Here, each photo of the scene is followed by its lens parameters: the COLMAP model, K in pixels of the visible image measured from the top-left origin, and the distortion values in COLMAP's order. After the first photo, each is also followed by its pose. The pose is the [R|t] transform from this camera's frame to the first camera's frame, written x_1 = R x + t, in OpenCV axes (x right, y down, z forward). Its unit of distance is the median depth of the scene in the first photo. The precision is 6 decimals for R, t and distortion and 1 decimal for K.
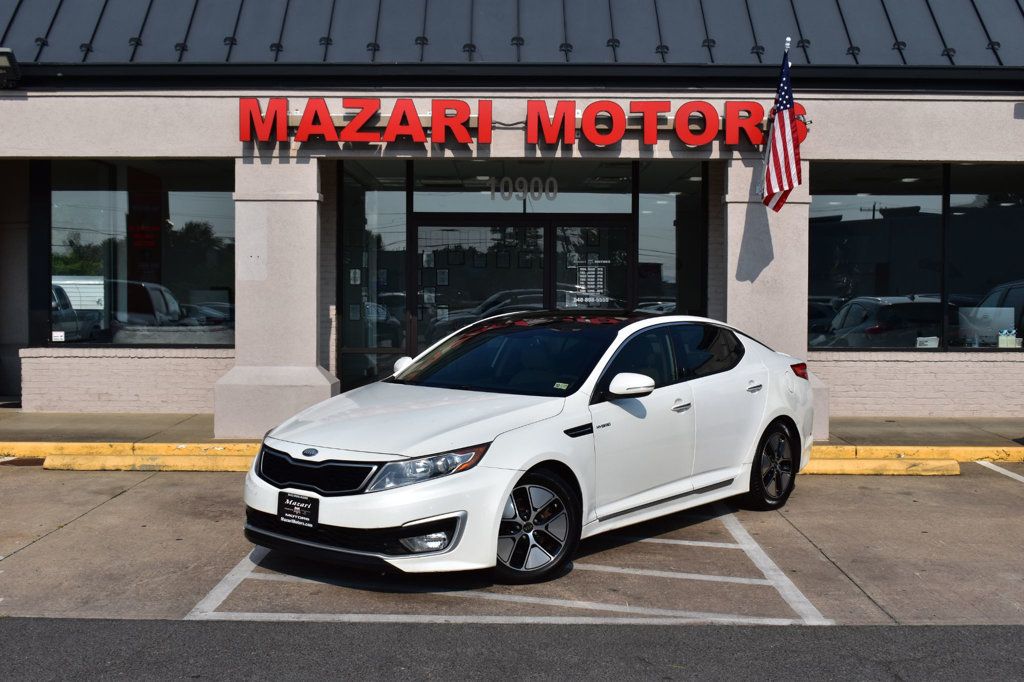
lens RADIAL K [[1294.5, 0, 512.0], [0, 1294.5, 341.0], [0, 0, 1]] dist [-0.031048, -0.038076]
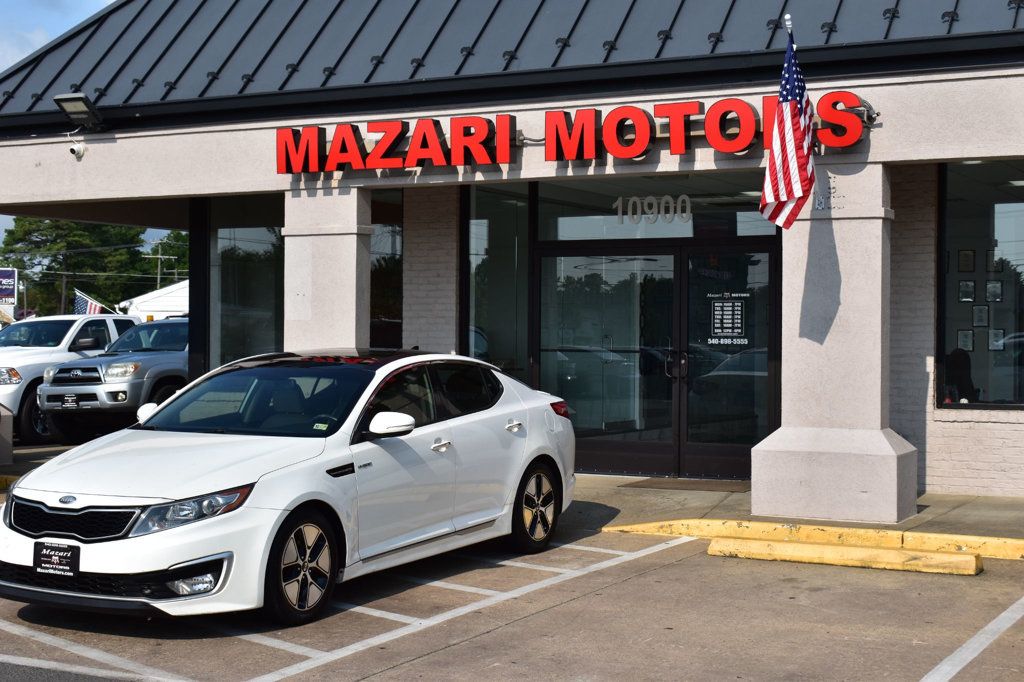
lens RADIAL K [[1614.3, 0, 512.0], [0, 1614.3, 341.0], [0, 0, 1]] dist [0.012445, -0.012207]
pose [[0.880038, 0.001541, -0.474901, 0.498227], [-0.016900, 0.999463, -0.028073, -0.001160], [0.474602, 0.032731, 0.879592, 0.038296]]
